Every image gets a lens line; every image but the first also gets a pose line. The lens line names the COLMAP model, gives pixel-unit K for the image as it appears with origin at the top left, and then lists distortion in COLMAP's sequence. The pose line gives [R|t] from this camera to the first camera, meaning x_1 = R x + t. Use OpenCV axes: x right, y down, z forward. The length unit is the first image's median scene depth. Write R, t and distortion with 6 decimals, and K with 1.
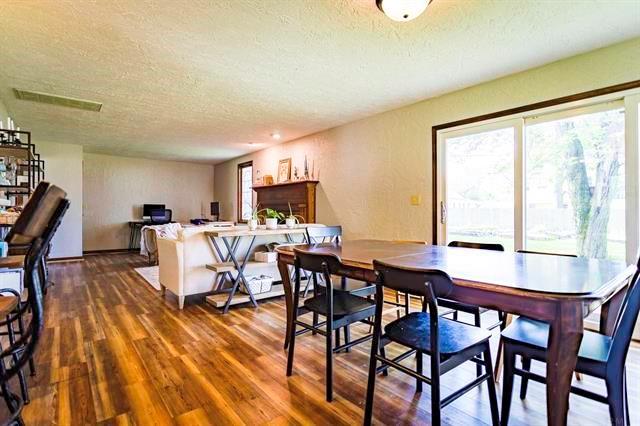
lens RADIAL K [[323.0, 0, 319.2], [0, 323.0, 213.8], [0, 0, 1]] dist [-0.011962, 0.002340]
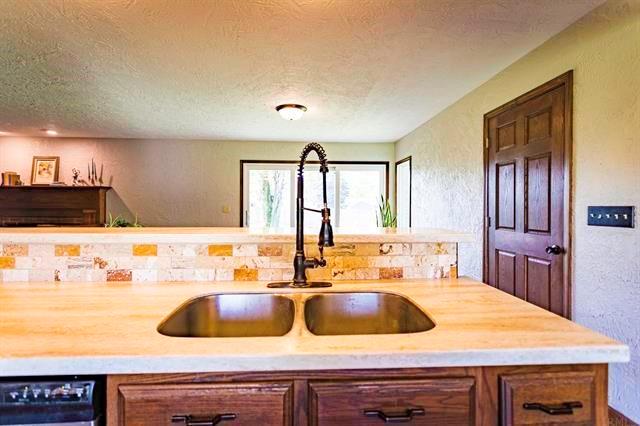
lens RADIAL K [[303.0, 0, 319.1], [0, 303.0, 208.3], [0, 0, 1]] dist [-0.001592, -0.000176]
pose [[0.576739, 0.000135, 0.816928, -0.397454], [0.005280, 0.999978, -0.003892, -0.028932], [-0.816911, 0.006558, 0.576726, -0.062949]]
